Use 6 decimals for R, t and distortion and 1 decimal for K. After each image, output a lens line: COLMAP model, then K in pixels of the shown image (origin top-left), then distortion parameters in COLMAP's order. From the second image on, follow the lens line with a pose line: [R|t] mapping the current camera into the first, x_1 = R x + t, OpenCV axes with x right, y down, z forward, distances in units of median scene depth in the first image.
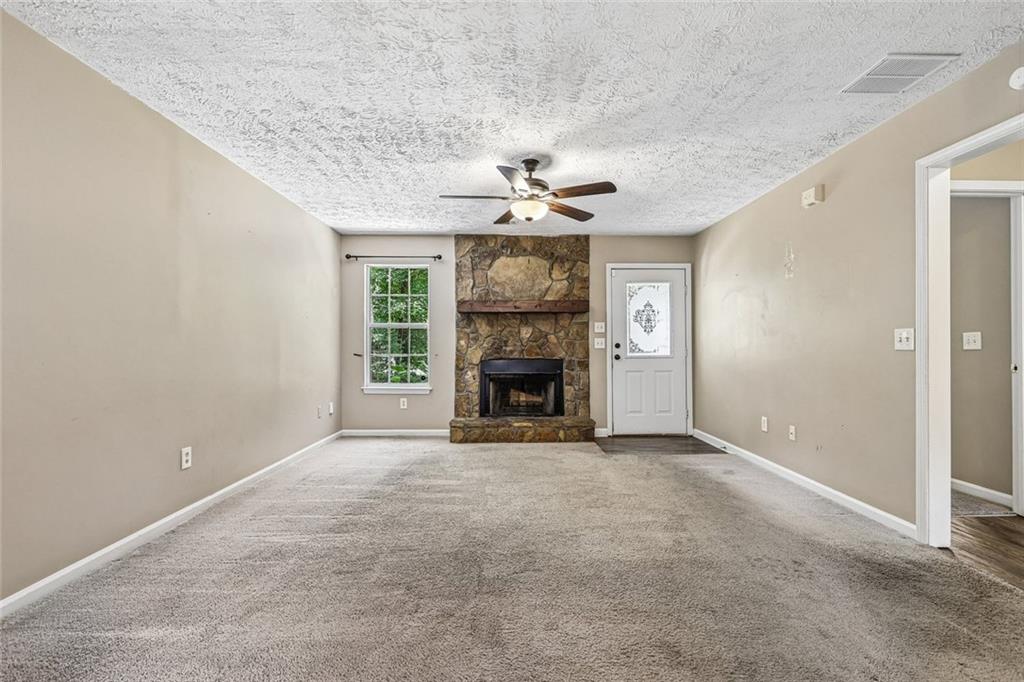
lens RADIAL K [[461.0, 0, 515.0], [0, 461.0, 342.9], [0, 0, 1]] dist [-0.001893, 0.000053]
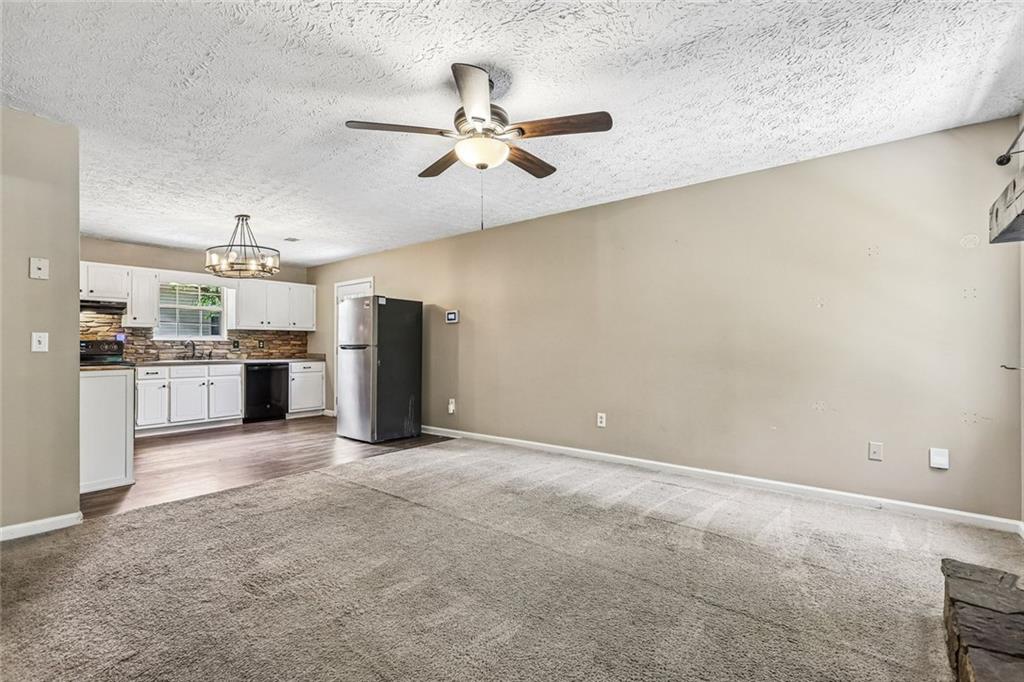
lens RADIAL K [[461.0, 0, 515.0], [0, 461.0, 342.9], [0, 0, 1]] dist [-0.001893, 0.000053]
pose [[-0.633135, -0.002329, -0.774038, 0.325603], [0.007054, 0.999937, -0.008778, 0.005012], [0.774010, -0.011018, -0.633078, 0.898594]]
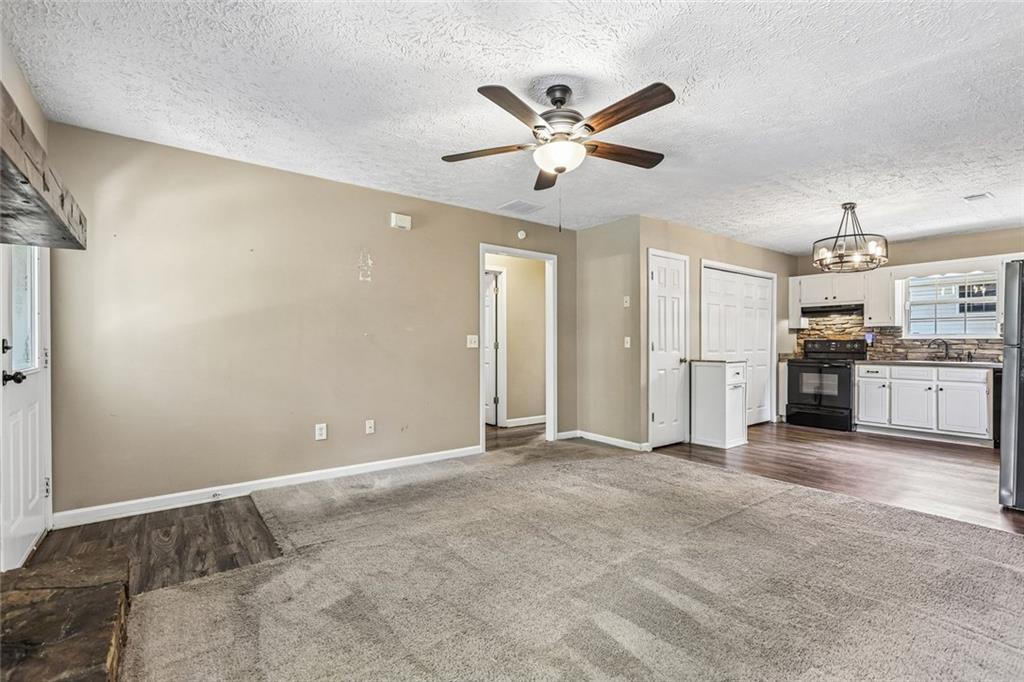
lens RADIAL K [[466.3, 0, 515.2], [0, 466.3, 345.1], [0, 0, 1]] dist [0.000143, 0.000012]
pose [[-0.592114, -0.002151, 0.805851, -0.310369], [-0.005369, 0.999985, -0.001277, 0.003322], [-0.805836, -0.005083, -0.592116, 0.900549]]
